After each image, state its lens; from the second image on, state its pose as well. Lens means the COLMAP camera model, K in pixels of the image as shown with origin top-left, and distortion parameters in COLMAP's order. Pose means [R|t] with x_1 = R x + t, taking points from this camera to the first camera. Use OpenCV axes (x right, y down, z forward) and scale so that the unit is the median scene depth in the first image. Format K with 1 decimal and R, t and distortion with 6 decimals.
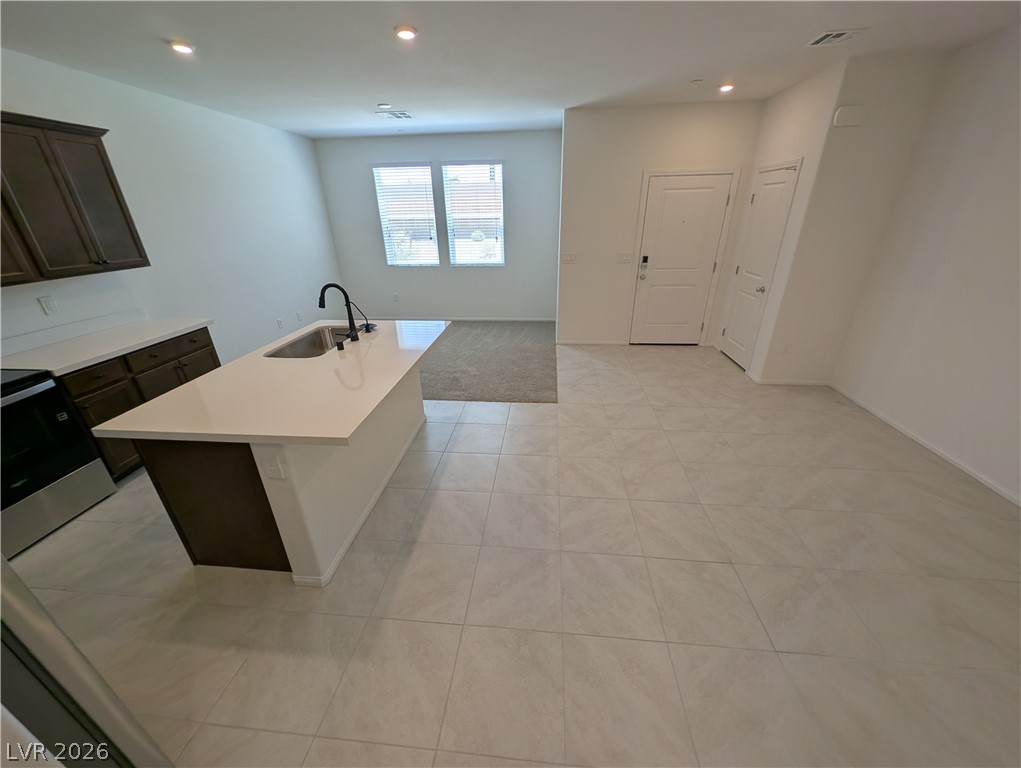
lens RADIAL K [[382.7, 0, 510.9], [0, 382.7, 384.1], [0, 0, 1]] dist [0.006773, -0.001150]
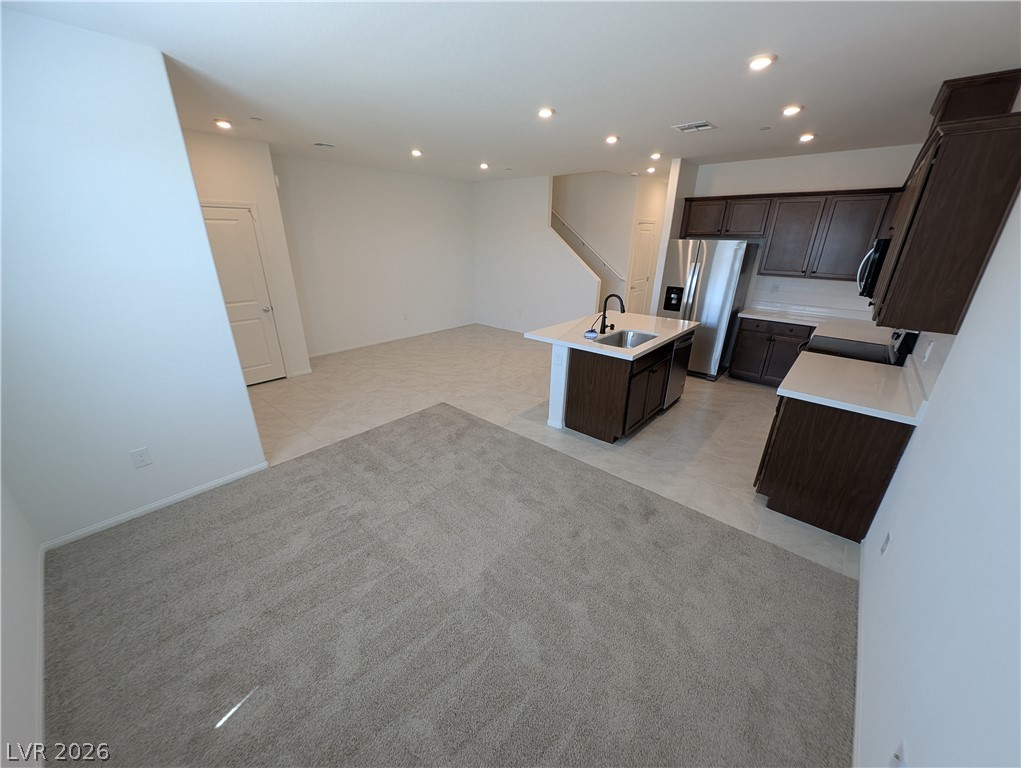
lens RADIAL K [[382.7, 0, 509.1], [0, 382.7, 390.1], [0, 0, 1]] dist [0.006773, -0.001150]
pose [[-0.810500, -0.211582, 0.546189, -0.879712], [0.243510, 0.726365, 0.642727, -0.890364], [-0.532722, 0.653932, -0.537196, 1.946984]]
